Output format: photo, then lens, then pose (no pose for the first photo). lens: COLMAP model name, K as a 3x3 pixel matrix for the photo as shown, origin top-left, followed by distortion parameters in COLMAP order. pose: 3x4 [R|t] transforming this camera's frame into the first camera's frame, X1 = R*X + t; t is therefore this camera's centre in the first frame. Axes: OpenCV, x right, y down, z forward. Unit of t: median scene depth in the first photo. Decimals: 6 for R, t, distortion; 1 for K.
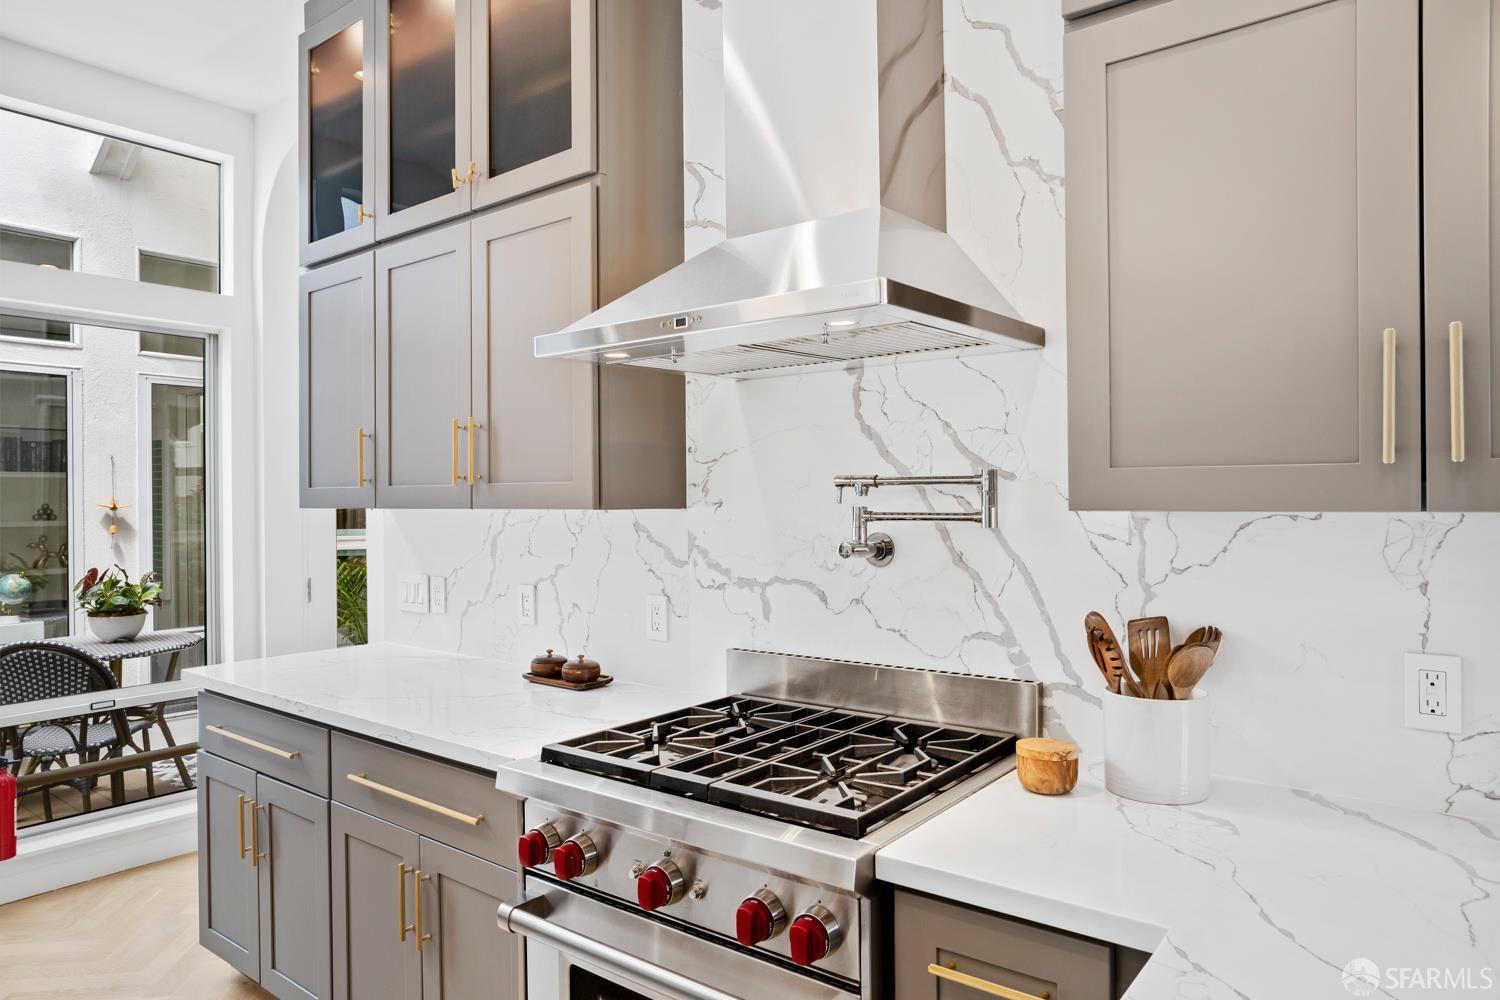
lens RADIAL K [[941.2, 0, 748.8], [0, 941.2, 504.5], [0, 0, 1]] dist [-0.019553, 0.000393]
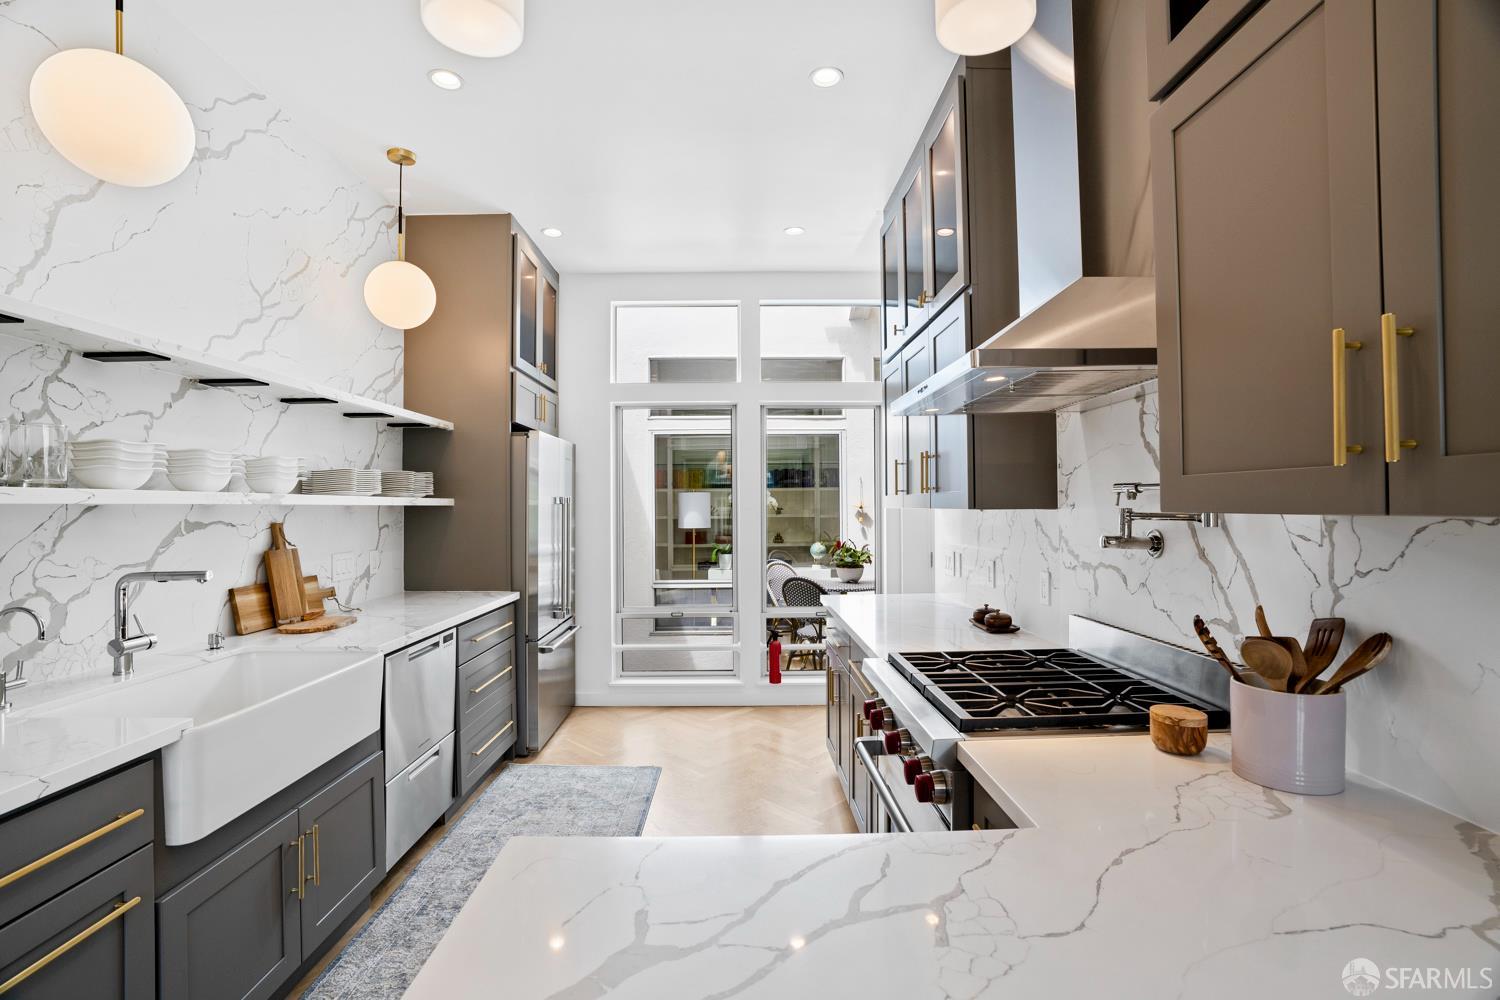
lens RADIAL K [[693.1, 0, 774.6], [0, 693.1, 500.5], [0, 0, 1]] dist [-0.000863, 0.000806]
pose [[0.659241, -0.003006, -0.751925, 0.483322], [-0.002976, 0.999974, -0.006608, -0.000538], [0.751926, 0.006594, 0.659215, 0.036087]]
